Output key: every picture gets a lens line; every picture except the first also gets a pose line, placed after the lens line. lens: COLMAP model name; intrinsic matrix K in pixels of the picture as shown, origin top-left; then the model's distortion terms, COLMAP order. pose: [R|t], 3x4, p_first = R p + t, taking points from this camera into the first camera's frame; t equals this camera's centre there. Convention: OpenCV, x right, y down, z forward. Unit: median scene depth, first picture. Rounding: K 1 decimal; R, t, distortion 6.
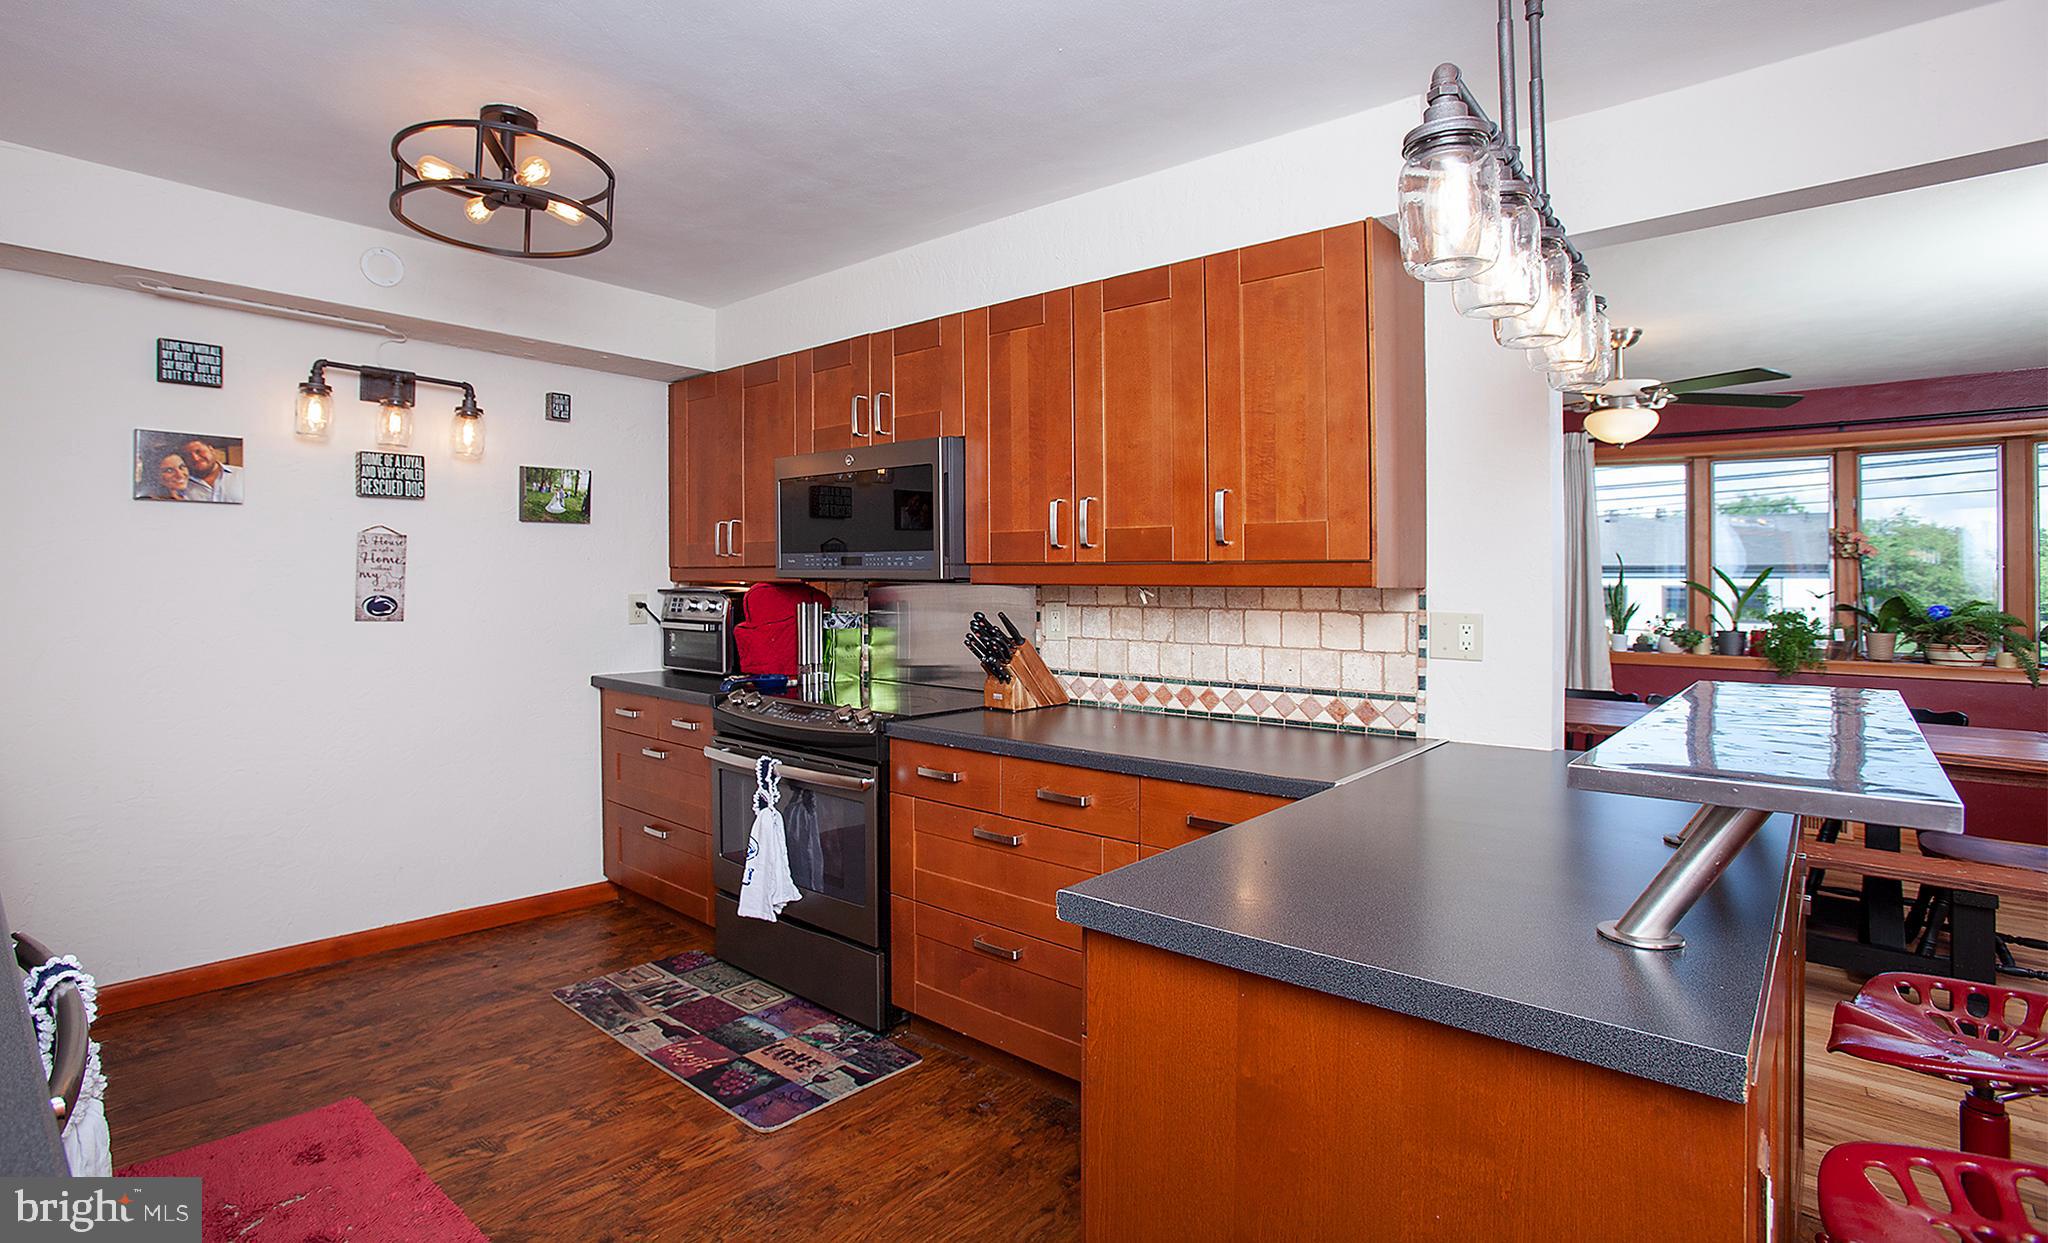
lens RADIAL K [[1006.4, 0, 998.6], [0, 1006.4, 563.4], [0, 0, 1]] dist [-0.001427, -0.000407]
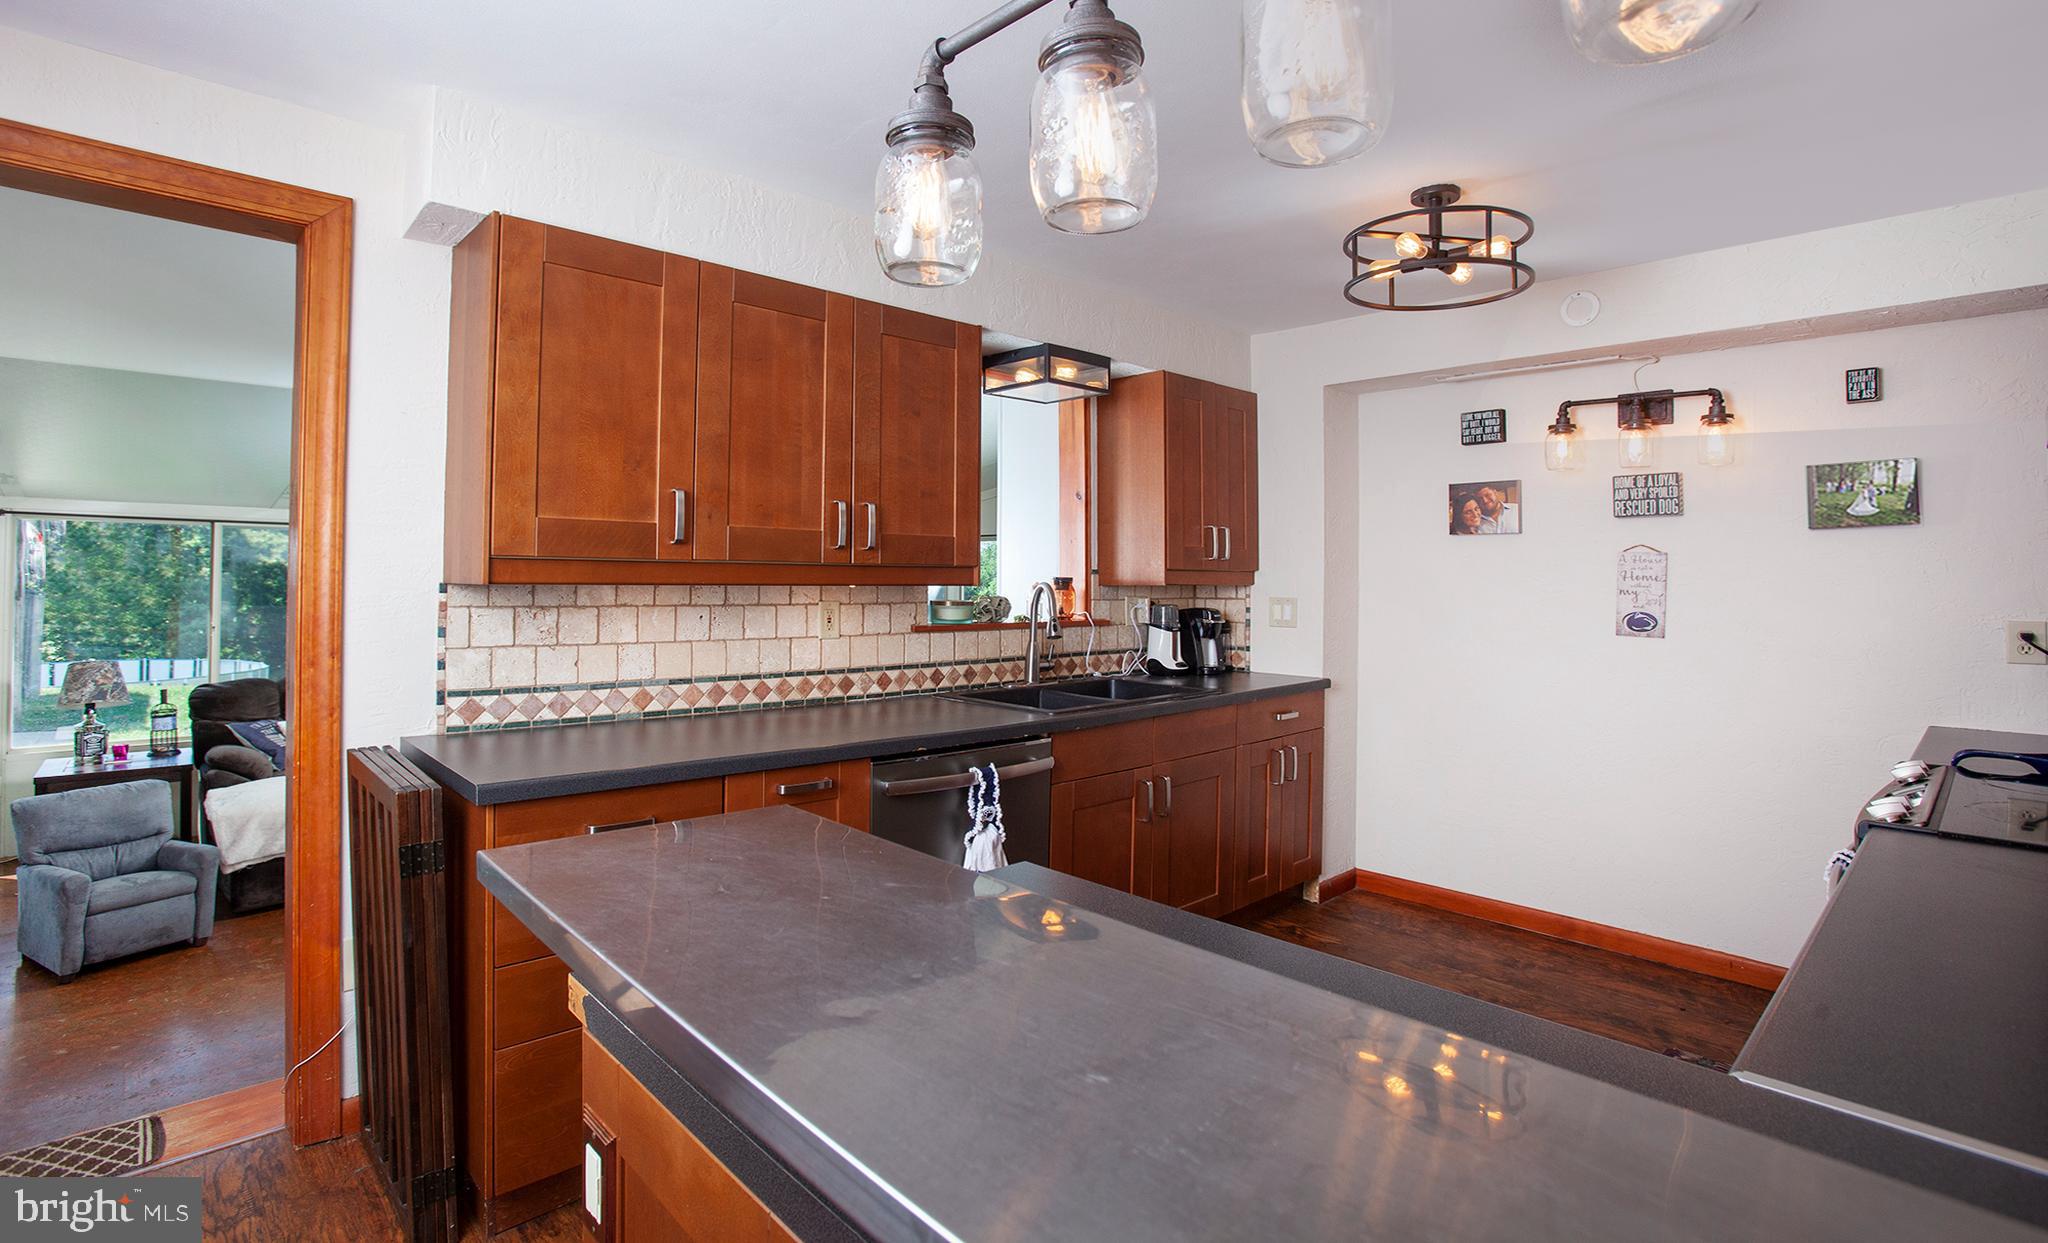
lens RADIAL K [[1006.4, 0, 998.6], [0, 1006.4, 563.4], [0, 0, 1]] dist [-0.001427, -0.000407]
pose [[-0.058046, -0.029690, -0.997872, 0.459468], [0.004594, 0.999539, -0.030007, 0.010230], [0.998303, -0.006326, -0.057883, 0.400875]]
